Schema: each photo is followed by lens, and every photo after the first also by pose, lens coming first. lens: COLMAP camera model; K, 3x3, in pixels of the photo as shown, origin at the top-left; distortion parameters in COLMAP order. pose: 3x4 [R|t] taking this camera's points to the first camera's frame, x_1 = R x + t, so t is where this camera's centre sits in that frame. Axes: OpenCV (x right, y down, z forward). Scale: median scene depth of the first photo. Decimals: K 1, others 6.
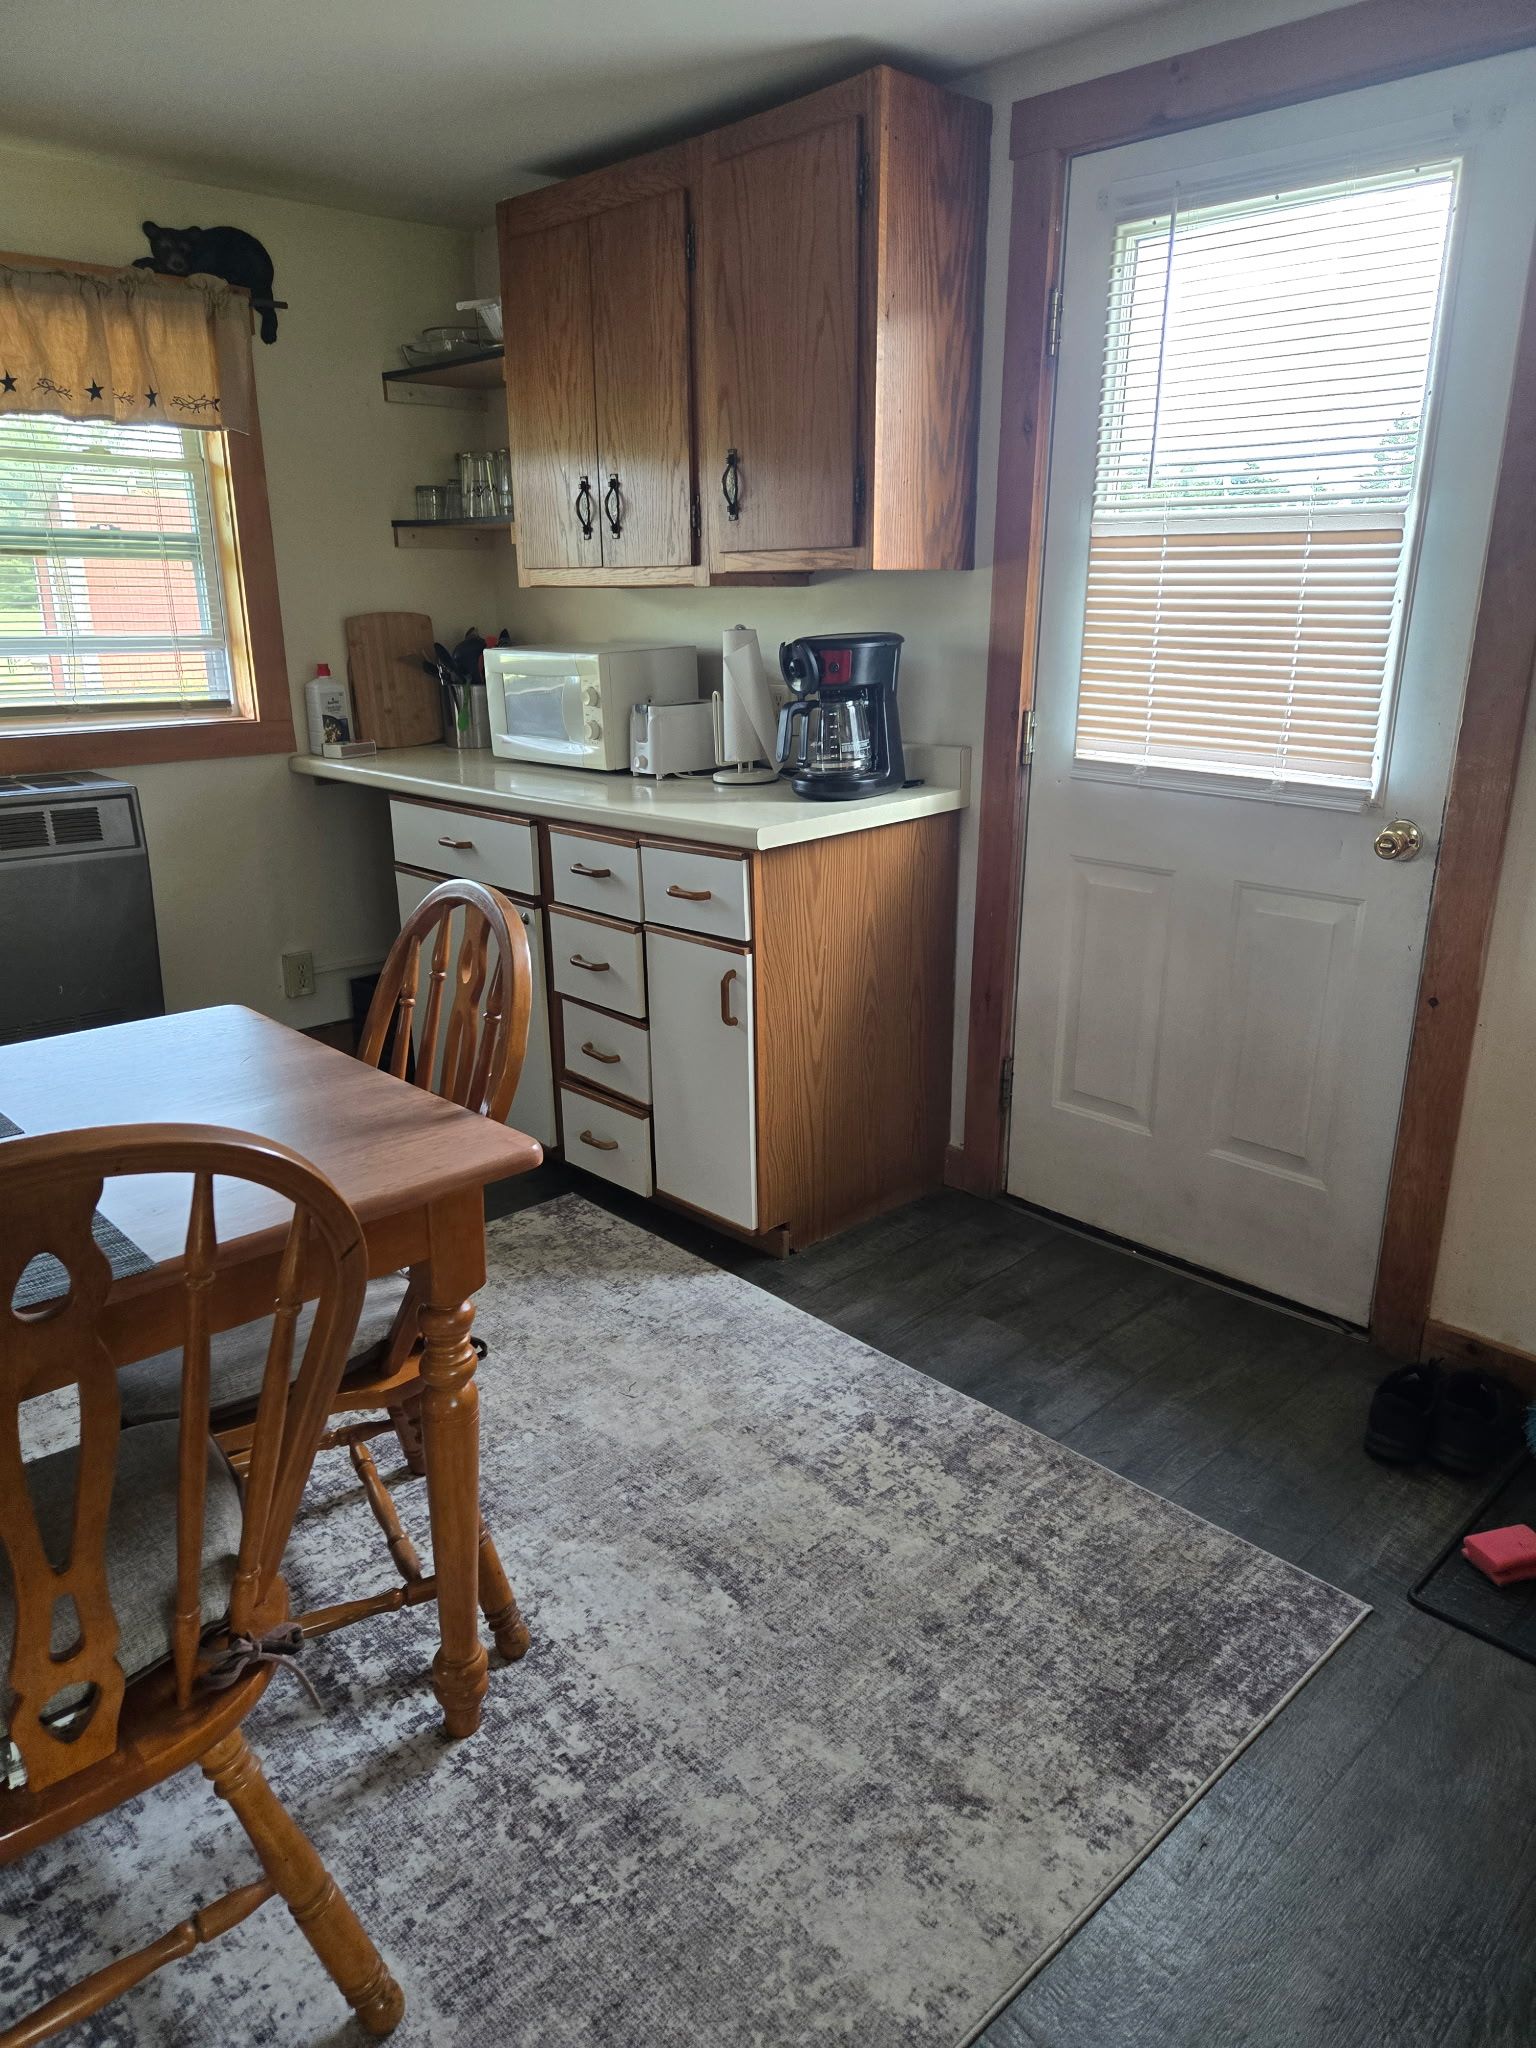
lens RADIAL K [[1376.9, 0, 780.0], [0, 1376.9, 1017.3], [0, 0, 1]] dist [0.069954, -0.058132]
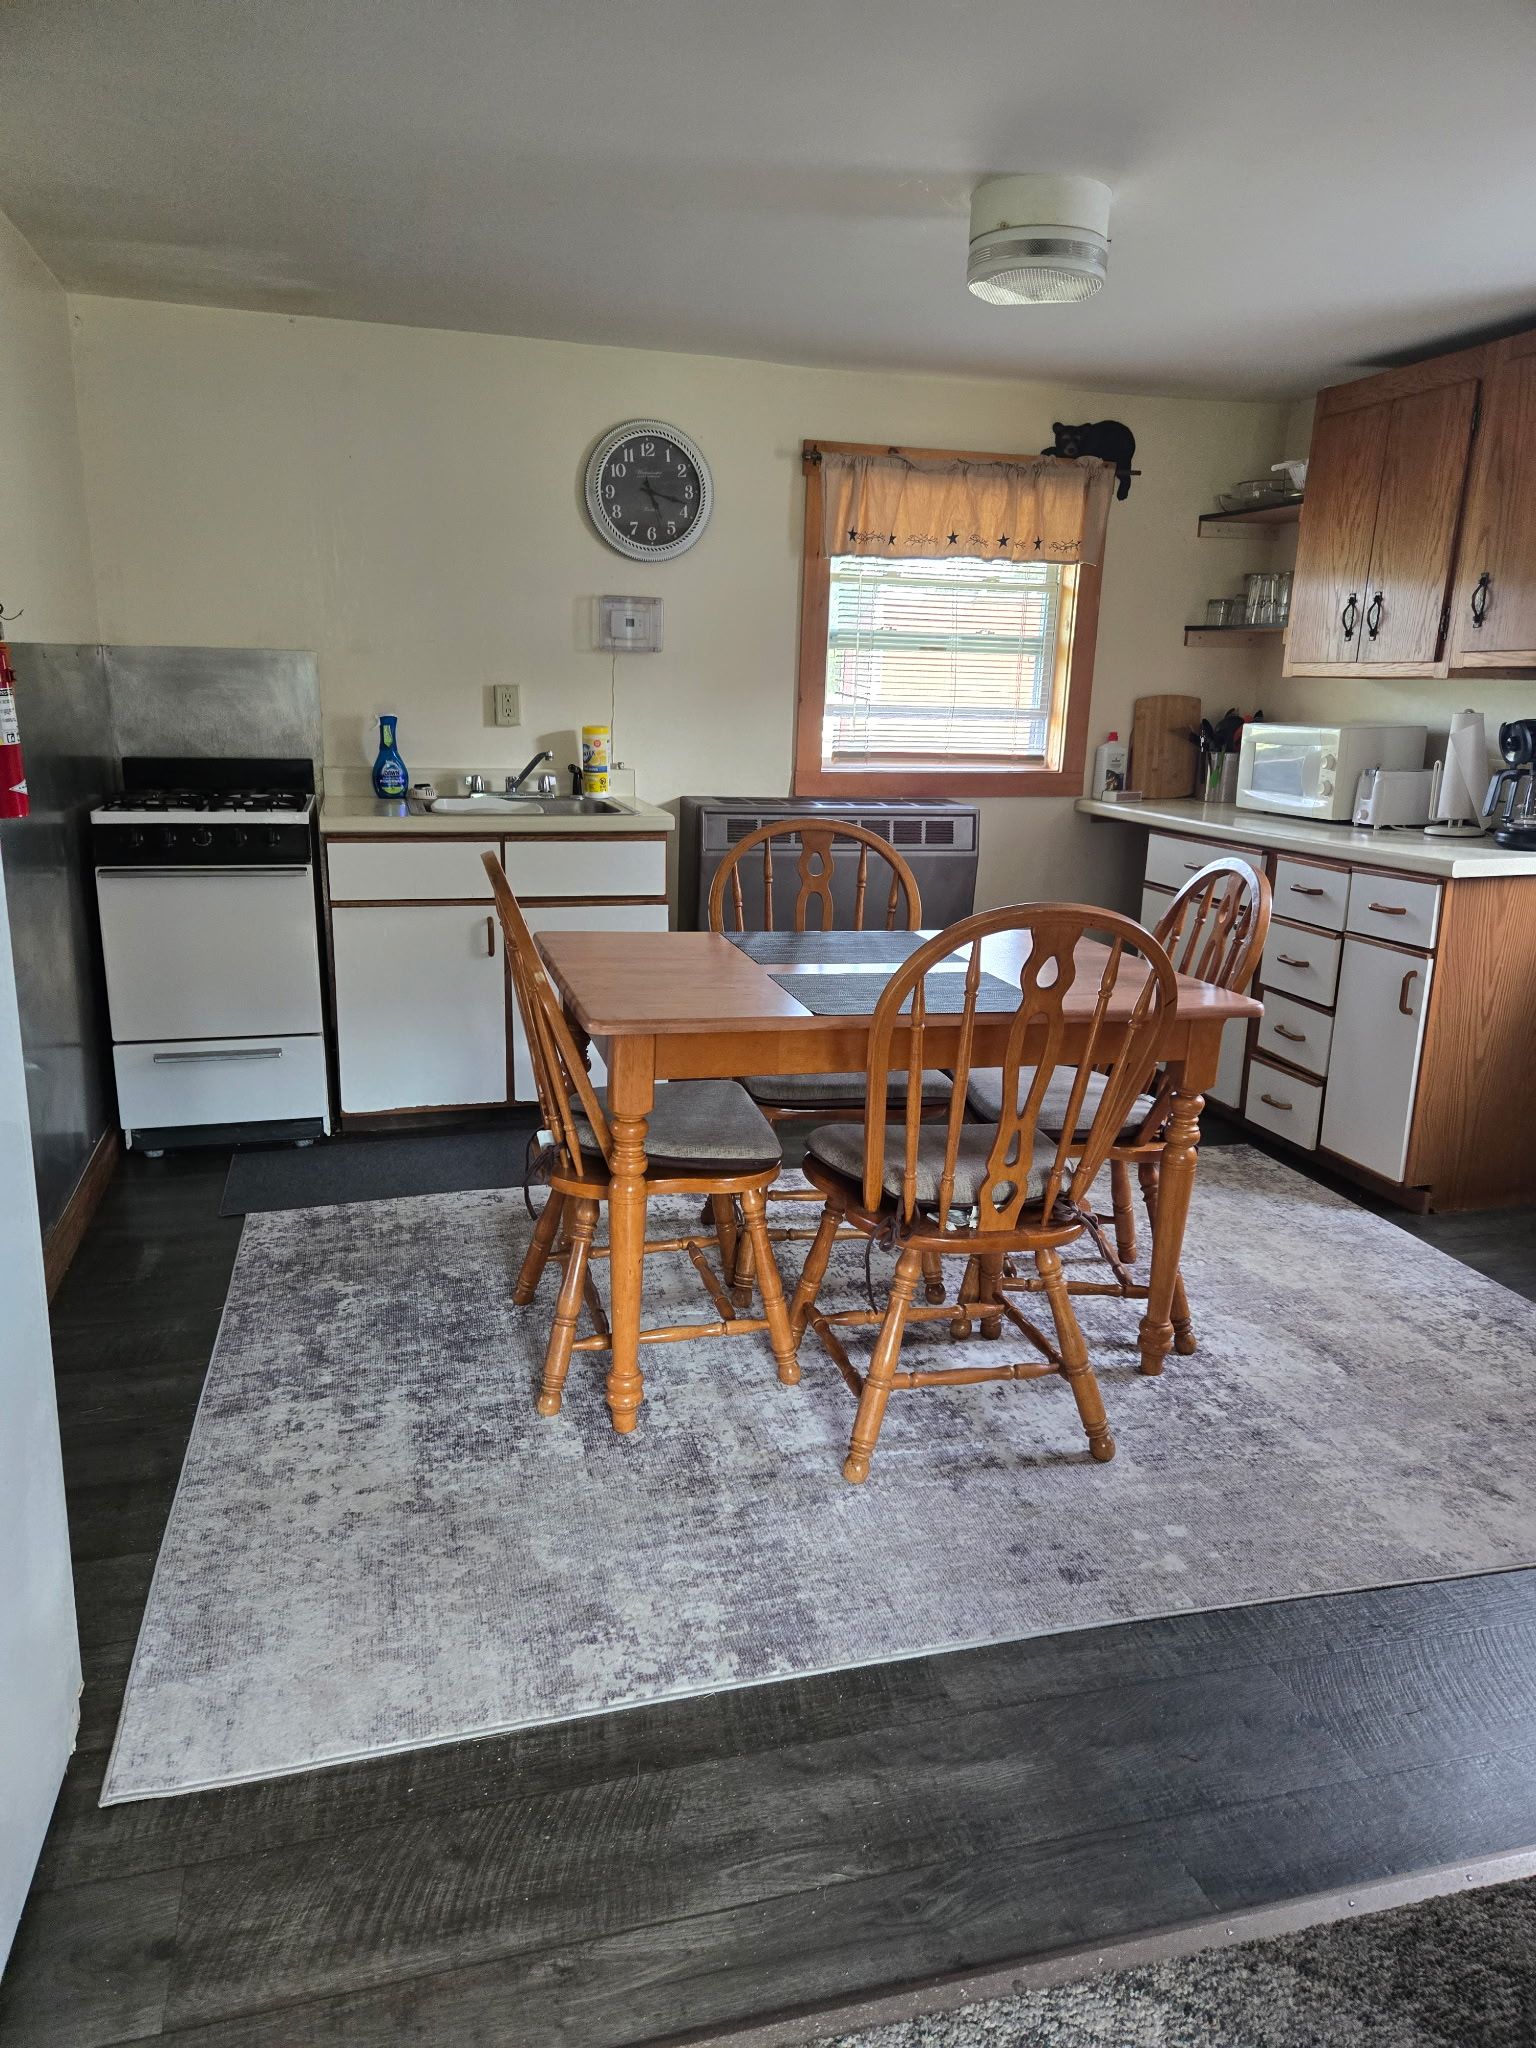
lens RADIAL K [[1376.9, 0, 760.1], [0, 1376.9, 1028.4], [0, 0, 1]] dist [0.069954, -0.058132]
pose [[0.875390, 0.144483, -0.461321, 0.038318], [-0.168936, 0.985555, -0.011897, 0.134808], [0.452938, 0.088348, 0.887154, -0.417719]]
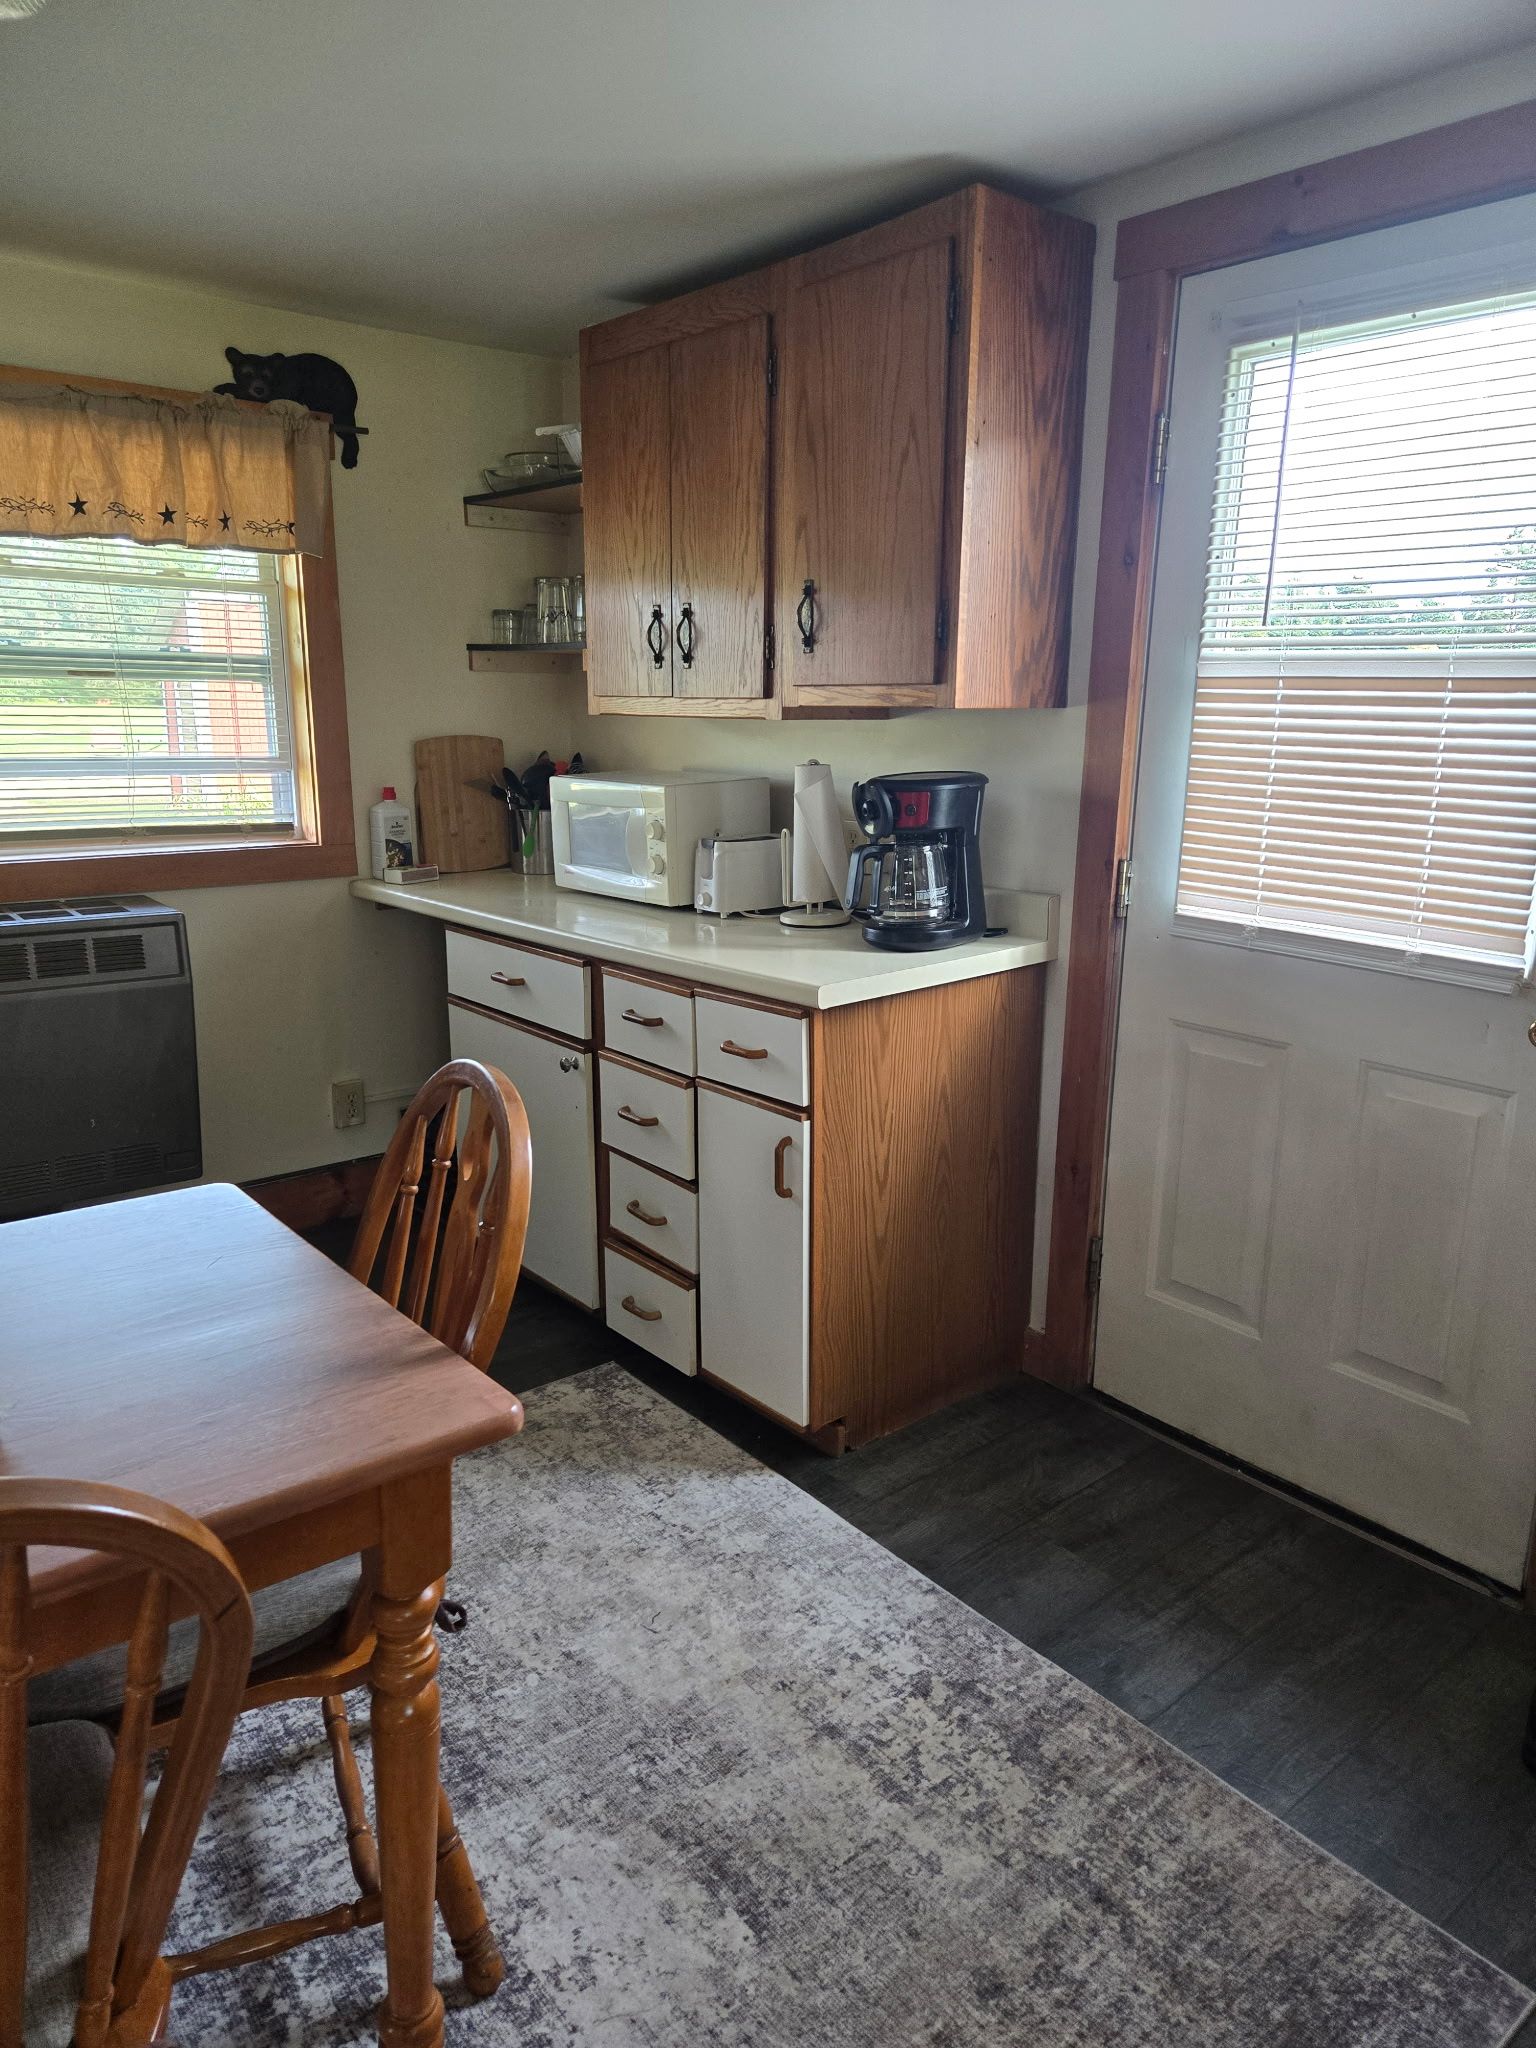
lens RADIAL K [[1376.9, 0, 778.4], [0, 1376.9, 1019.1], [0, 0, 1]] dist [0.069954, -0.058132]
pose [[0.997343, 0.028975, -0.066834, 0.016939], [-0.033585, 0.997057, -0.068918, -0.048226], [0.064640, 0.070979, 0.995381, 0.089911]]
